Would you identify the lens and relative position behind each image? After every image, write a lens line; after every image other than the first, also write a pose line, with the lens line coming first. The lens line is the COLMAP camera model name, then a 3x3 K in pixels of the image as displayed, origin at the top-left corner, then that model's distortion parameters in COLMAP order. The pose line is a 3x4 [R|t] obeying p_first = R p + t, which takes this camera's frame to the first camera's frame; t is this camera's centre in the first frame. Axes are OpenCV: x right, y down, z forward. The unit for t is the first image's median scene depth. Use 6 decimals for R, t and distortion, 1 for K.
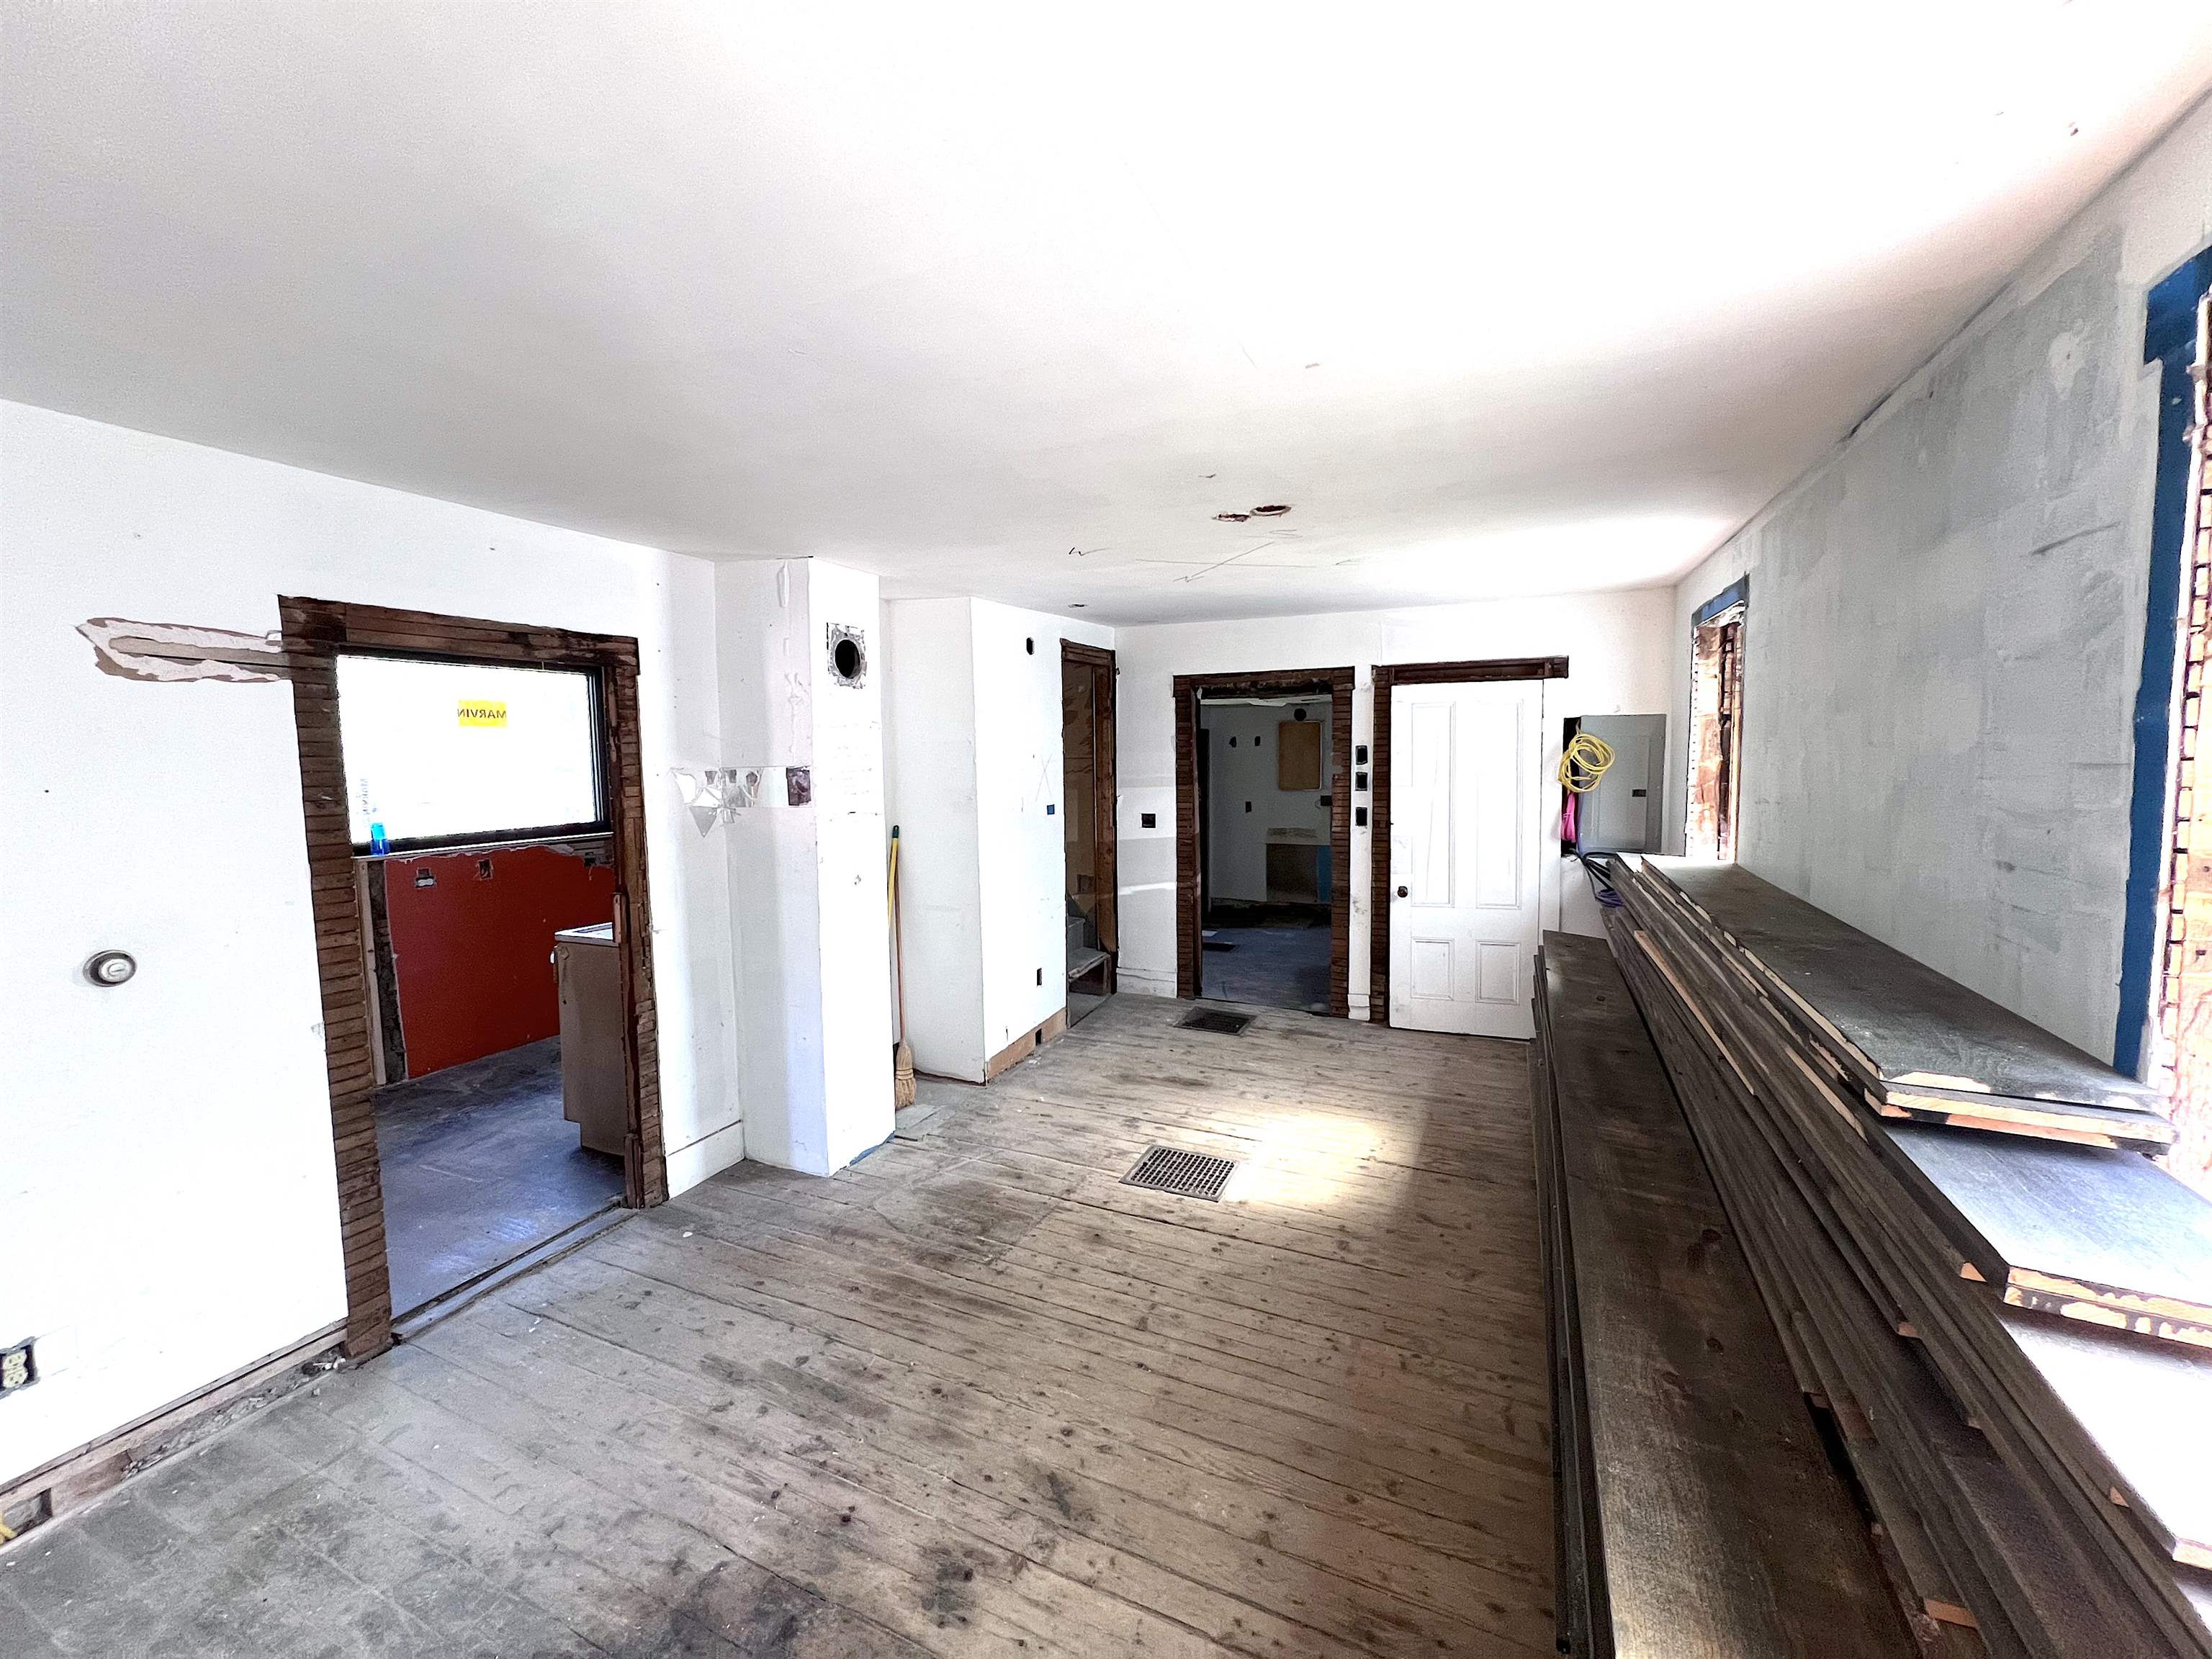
lens RADIAL K [[877.8, 0, 1103.3], [0, 877.8, 825.6], [0, 0, 1]] dist [0.000371, -0.000256]
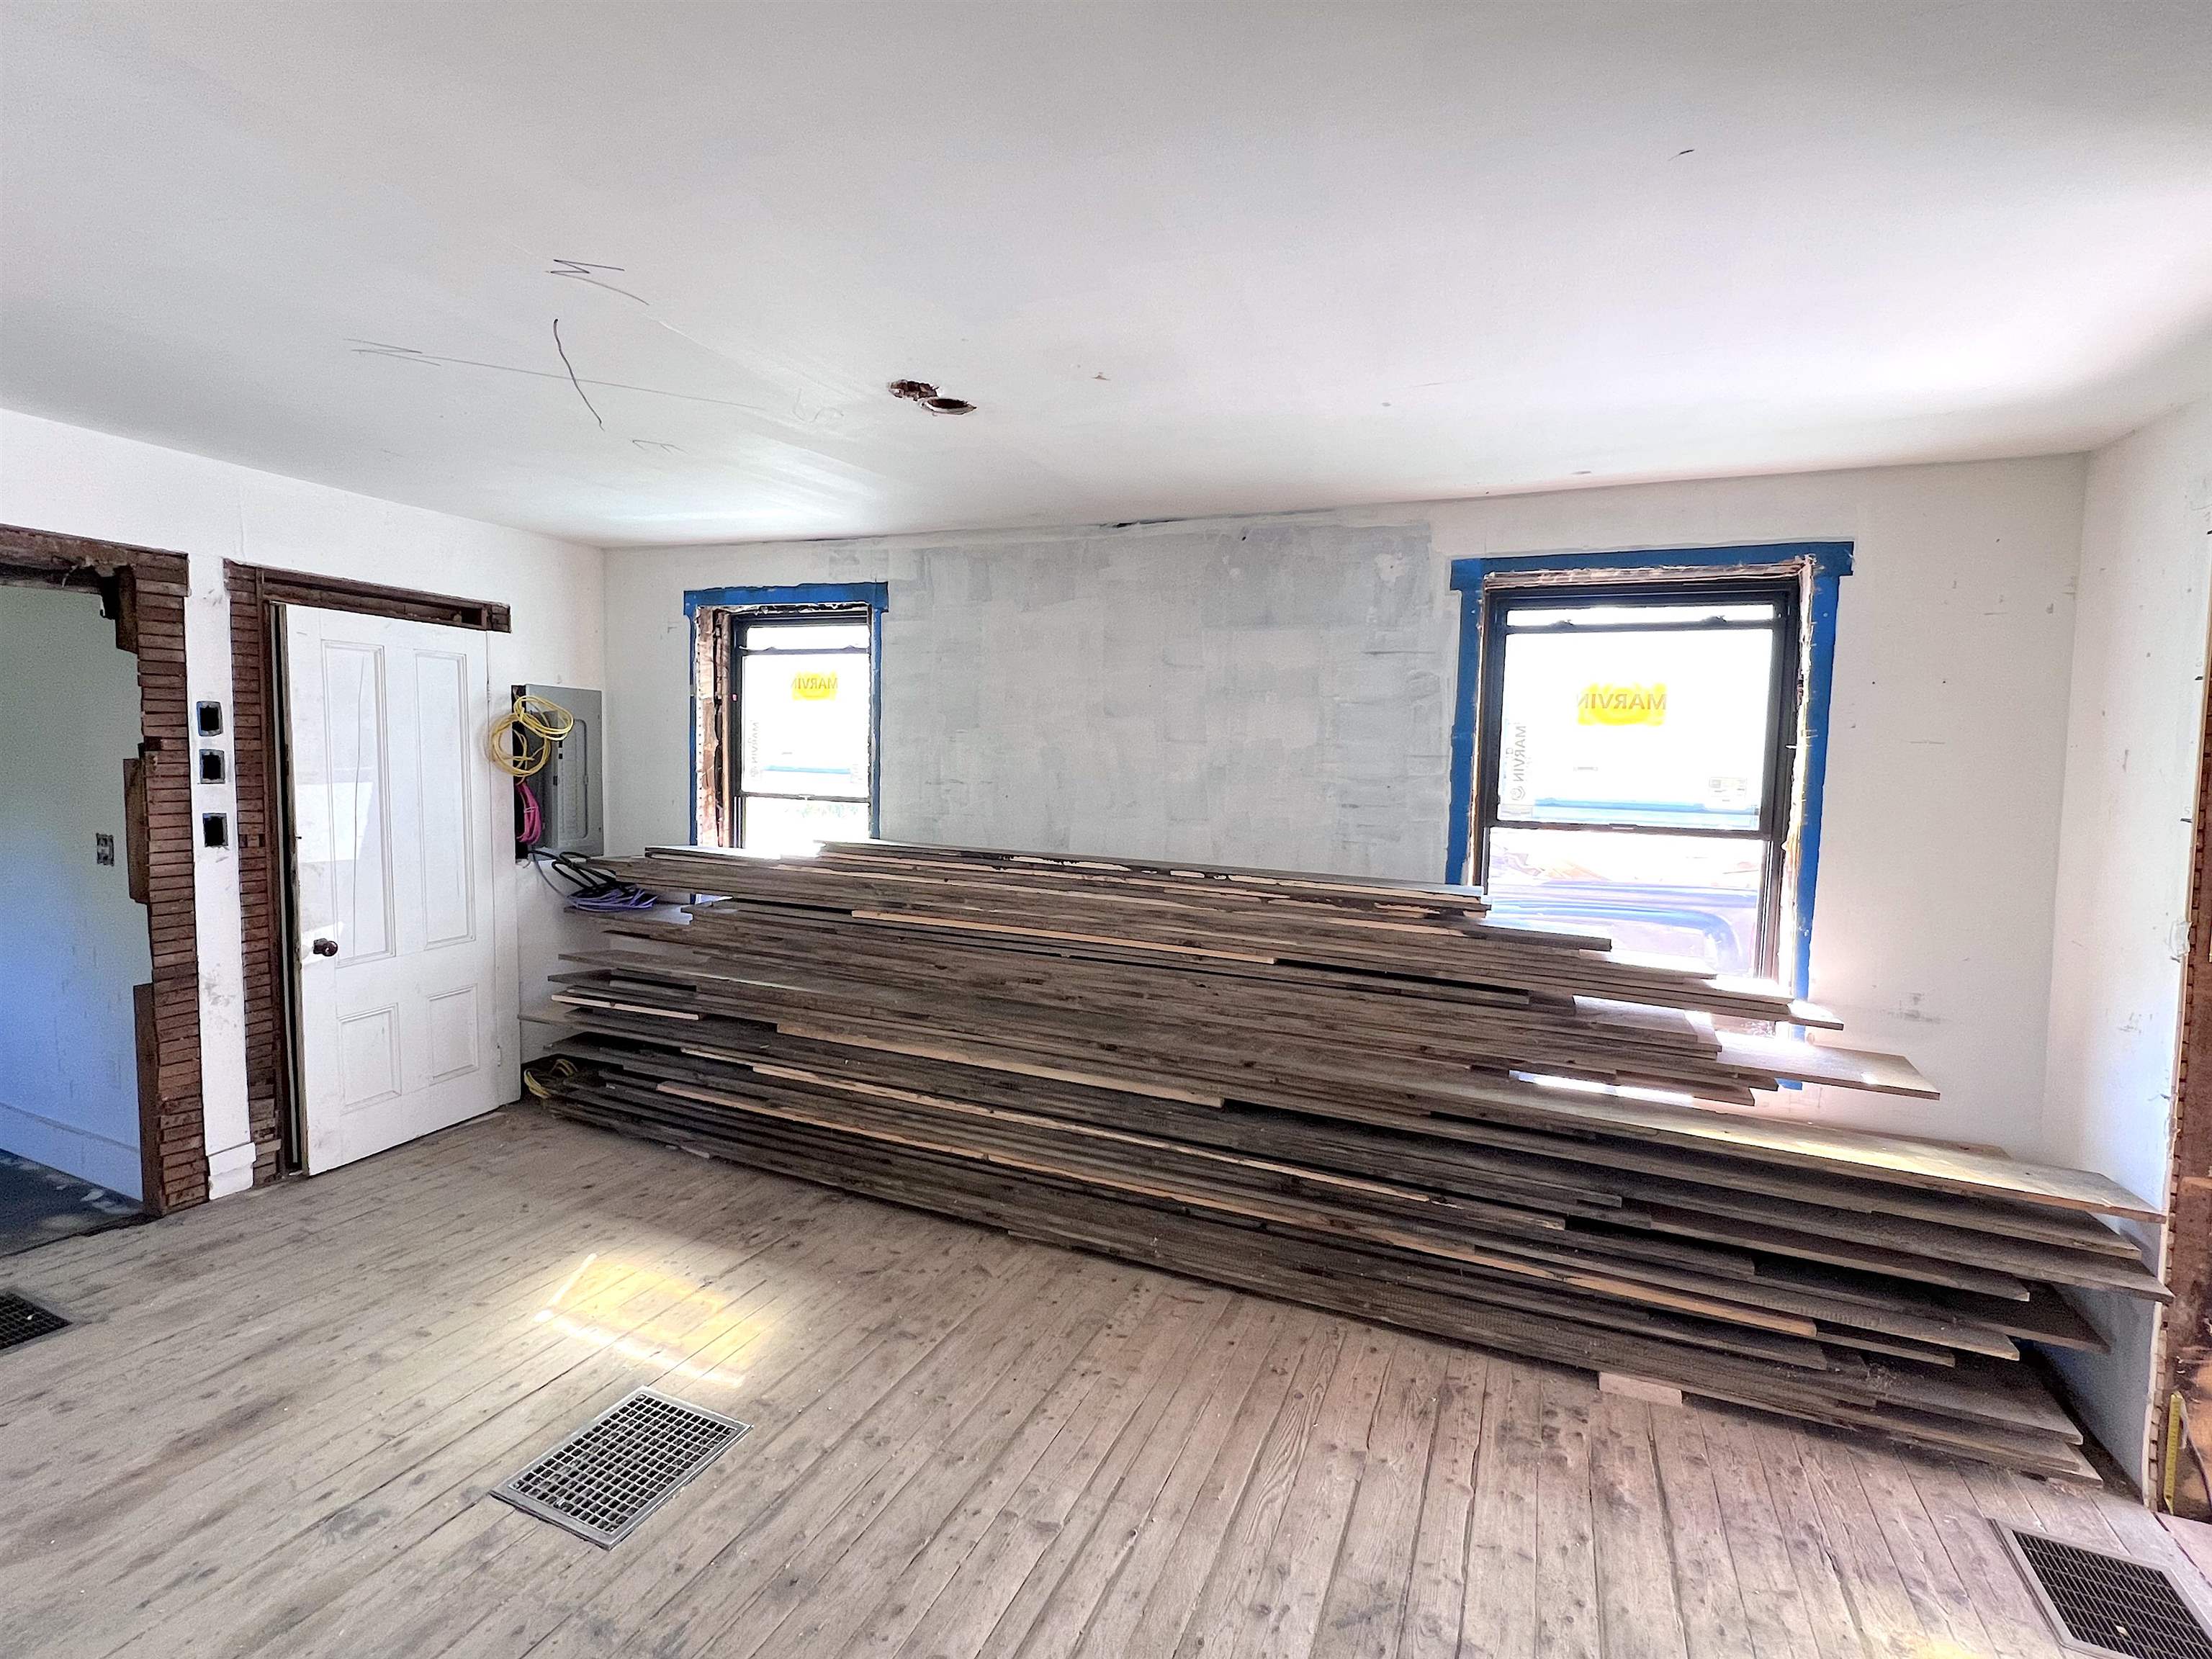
lens RADIAL K [[1023.1, 0, 1090.9], [0, 1023.1, 828.5], [0, 0, 1]] dist [-0.004237, -0.000517]
pose [[-0.025140, -0.060529, 0.997850, -0.420406], [0.053098, 0.996675, 0.061795, -0.025465], [-0.998273, 0.054537, -0.021842, 0.537876]]
